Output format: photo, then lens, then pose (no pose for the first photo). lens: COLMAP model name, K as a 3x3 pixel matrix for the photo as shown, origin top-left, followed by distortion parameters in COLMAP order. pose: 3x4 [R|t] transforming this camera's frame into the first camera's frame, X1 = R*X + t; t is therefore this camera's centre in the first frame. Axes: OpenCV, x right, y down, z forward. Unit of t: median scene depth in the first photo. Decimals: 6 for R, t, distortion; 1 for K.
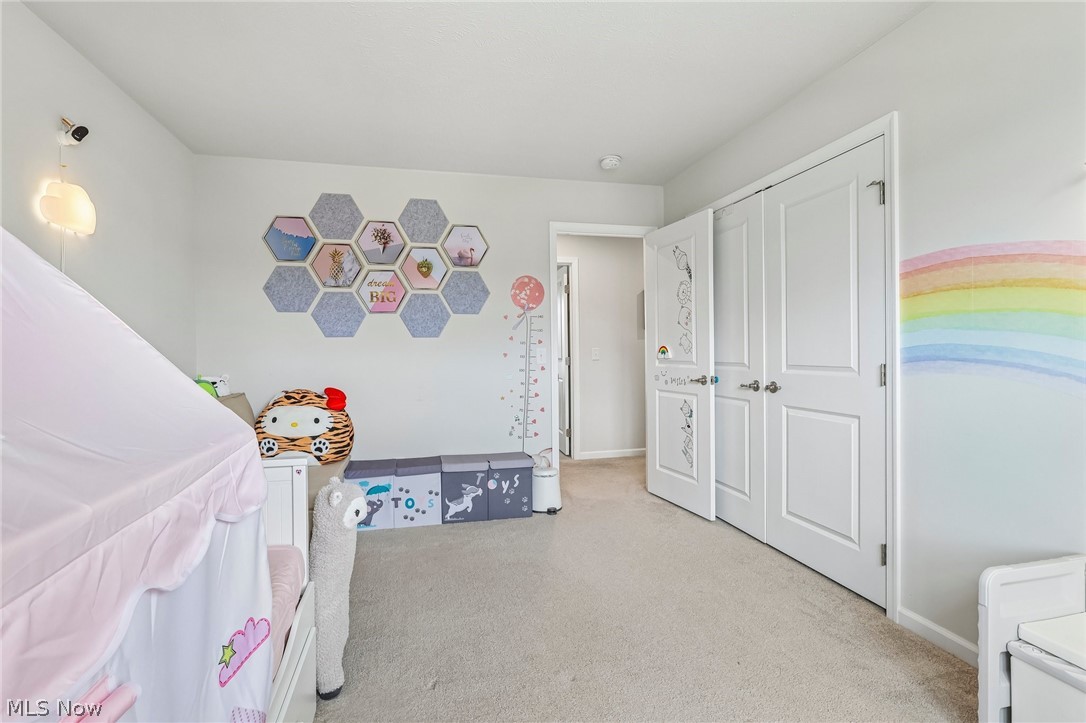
lens RADIAL K [[497.1, 0, 522.3], [0, 497.1, 348.7], [0, 0, 1]] dist [-0.012430, -0.000490]
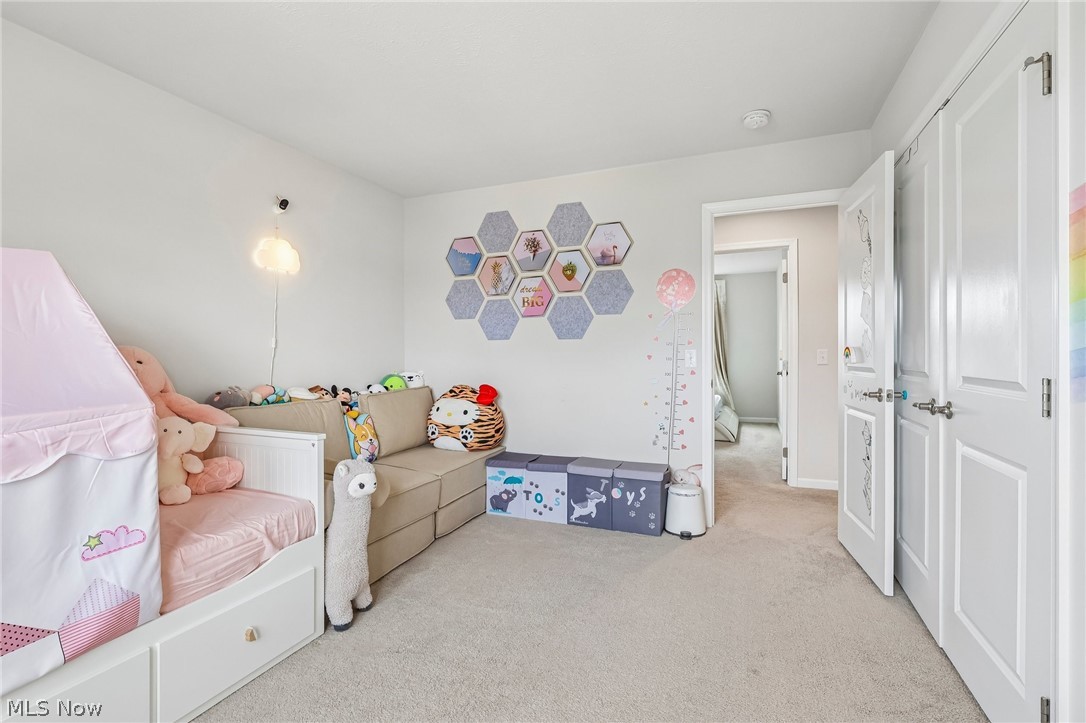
lens RADIAL K [[505.8, 0, 531.1], [0, 505.8, 352.4], [0, 0, 1]] dist [-0.002931, -0.000797]
pose [[0.815078, 0.003034, -0.579343, 0.358378], [-0.000623, 0.999990, 0.004360, -0.000105], [0.579351, -0.003192, 0.815072, 0.116633]]
